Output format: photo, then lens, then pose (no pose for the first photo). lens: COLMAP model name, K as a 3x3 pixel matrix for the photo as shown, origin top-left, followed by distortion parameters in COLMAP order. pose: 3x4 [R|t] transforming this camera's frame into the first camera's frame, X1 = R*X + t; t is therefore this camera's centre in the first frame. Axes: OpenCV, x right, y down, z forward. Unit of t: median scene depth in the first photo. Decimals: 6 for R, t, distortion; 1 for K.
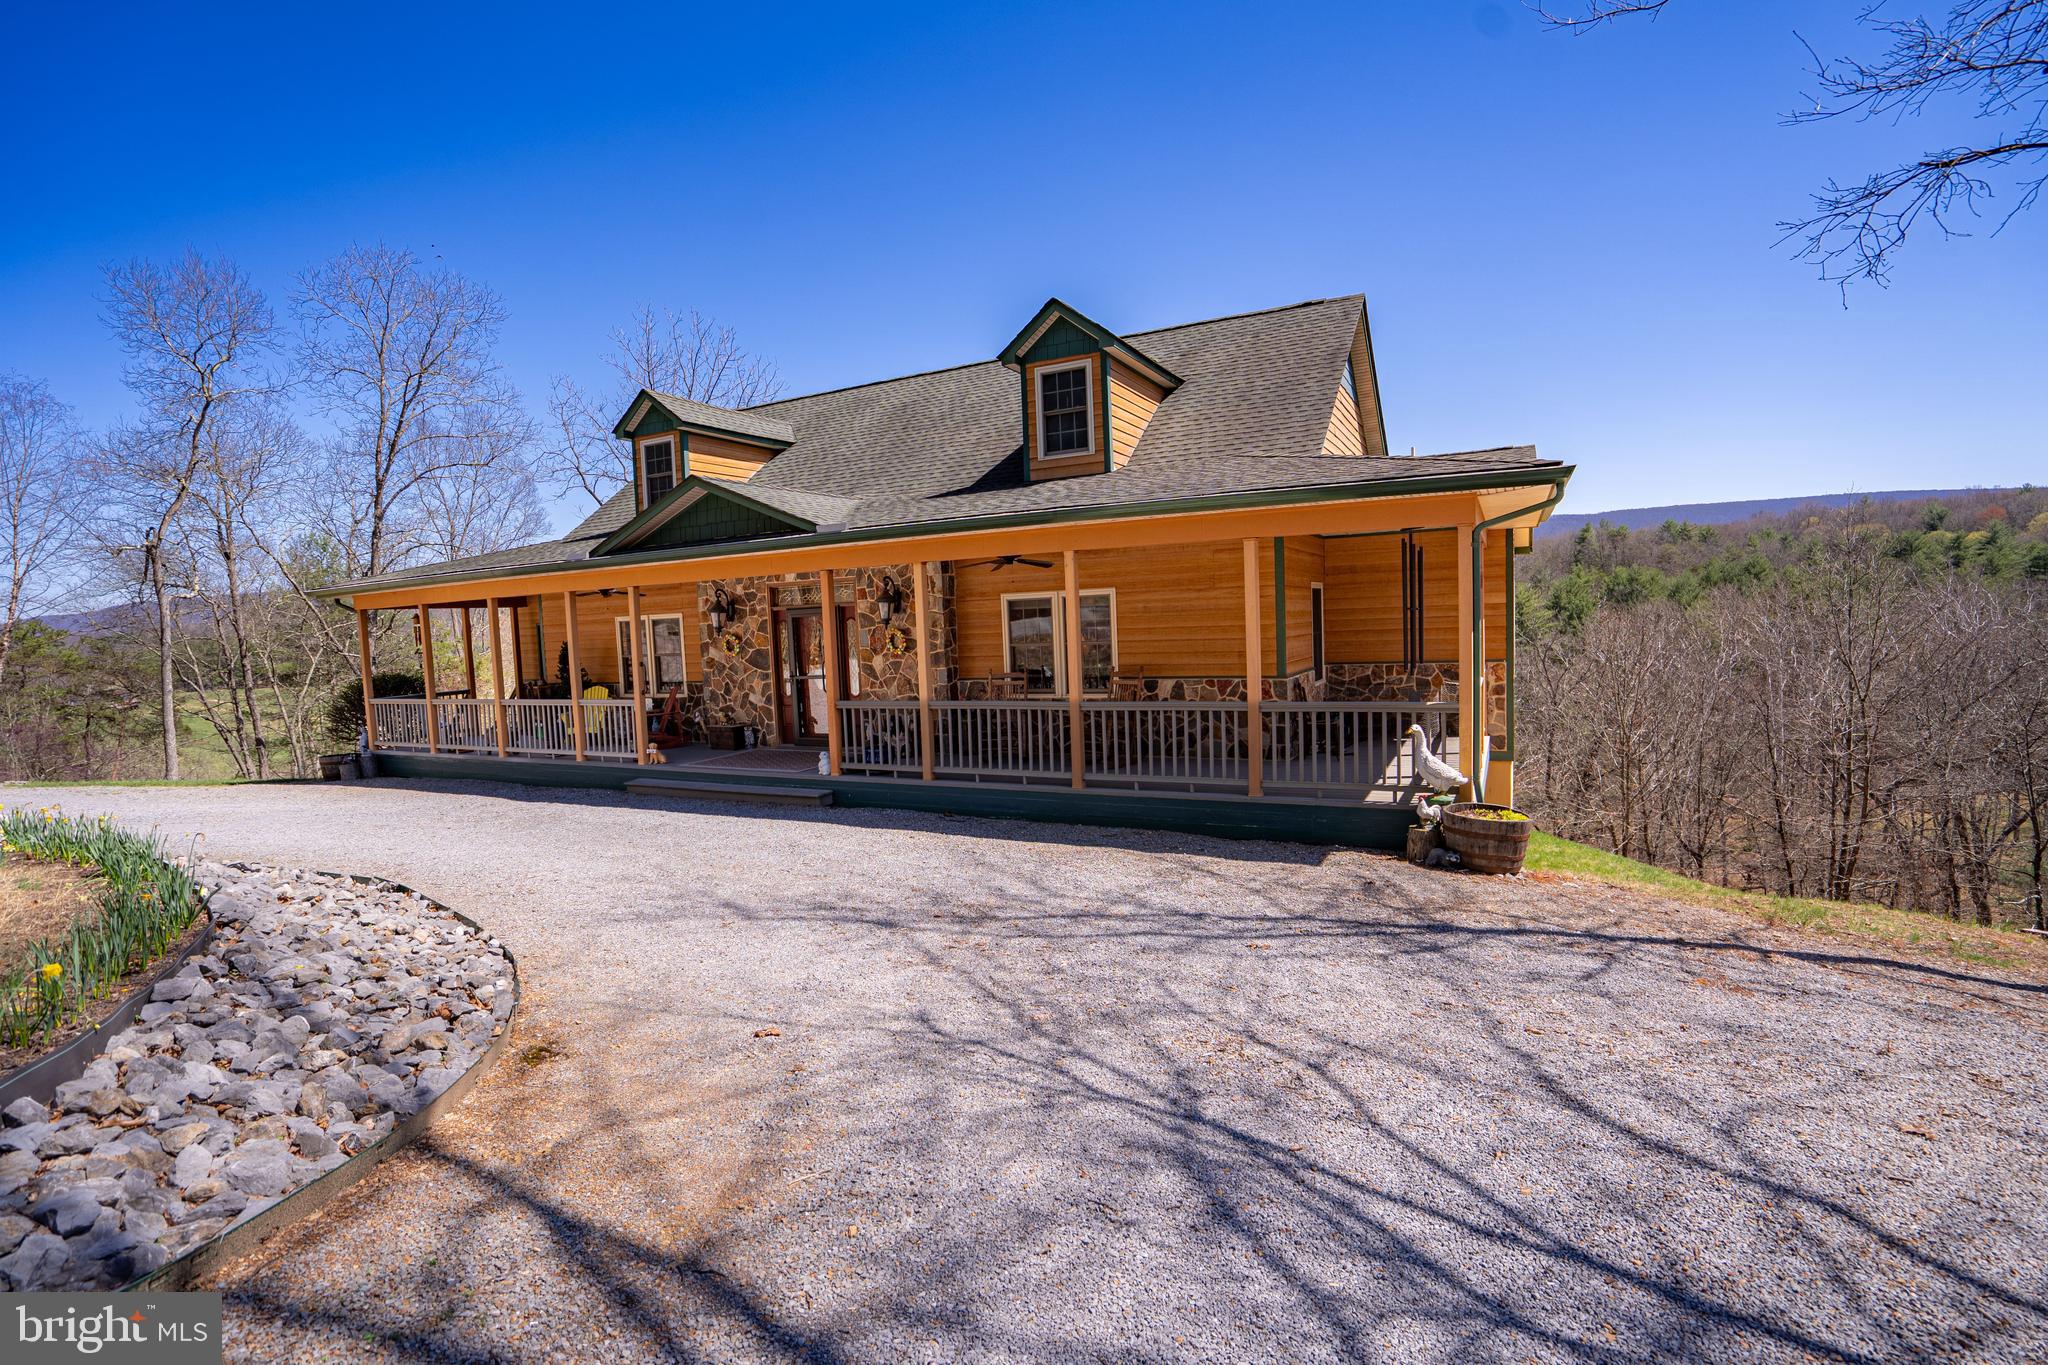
lens RADIAL K [[939.2, 0, 1054.5], [0, 939.2, 665.4], [0, 0, 1]] dist [-0.038648, 0.009757]
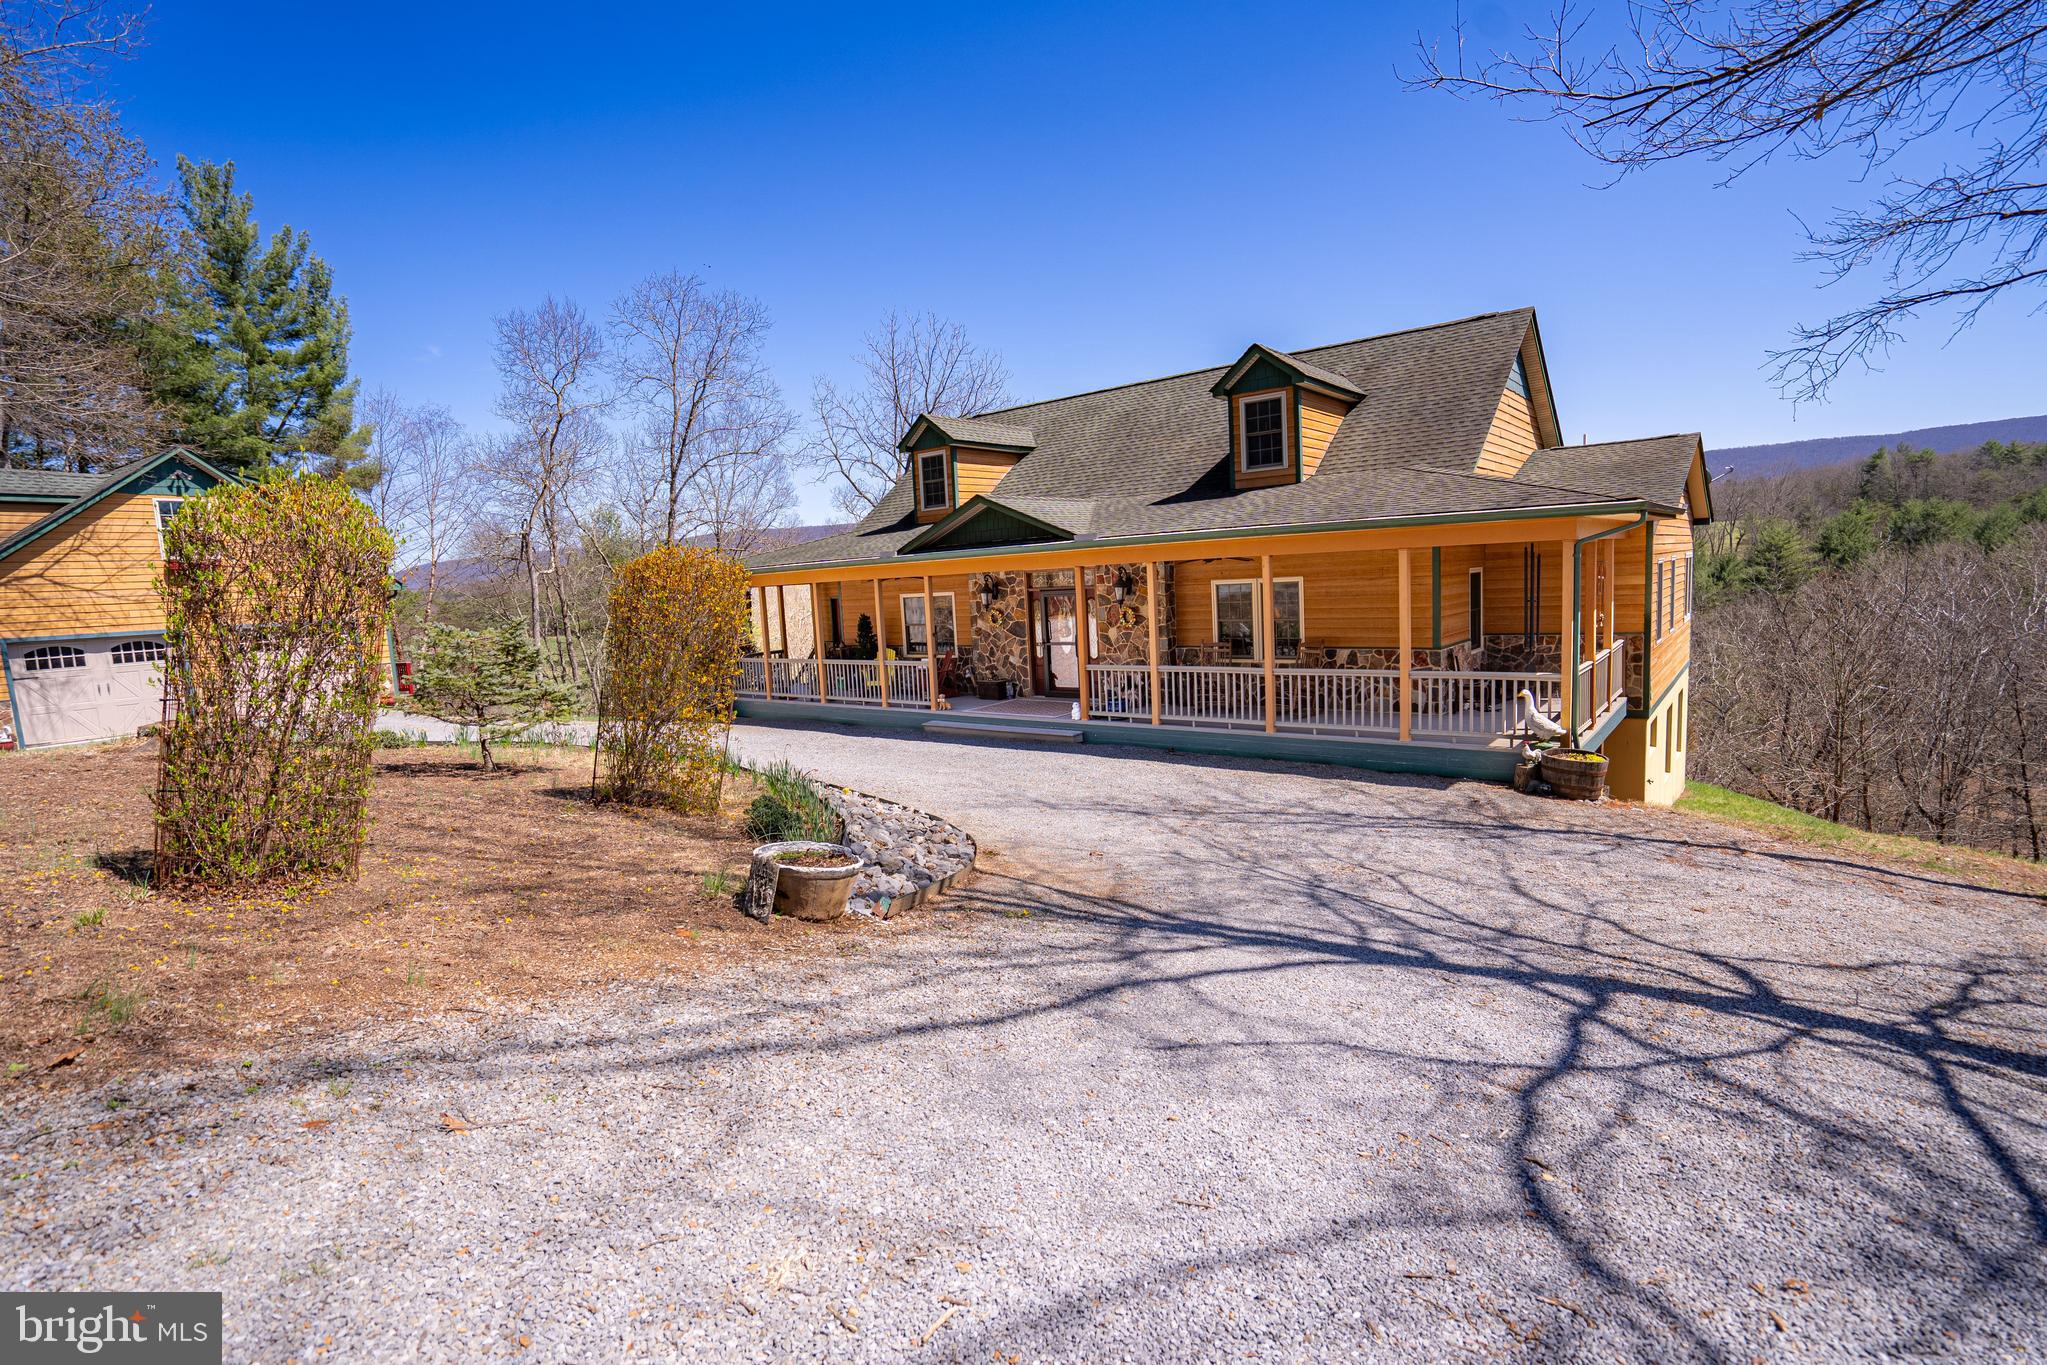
lens RADIAL K [[938.7, 0, 1053.3], [0, 938.7, 695.1], [0, 0, 1]] dist [-0.038648, 0.009757]
pose [[0.978113, 0.011846, -0.207737, -0.000411], [0.006013, 0.996352, 0.085124, -0.032184], [0.207987, -0.084509, 0.974474, -0.306569]]
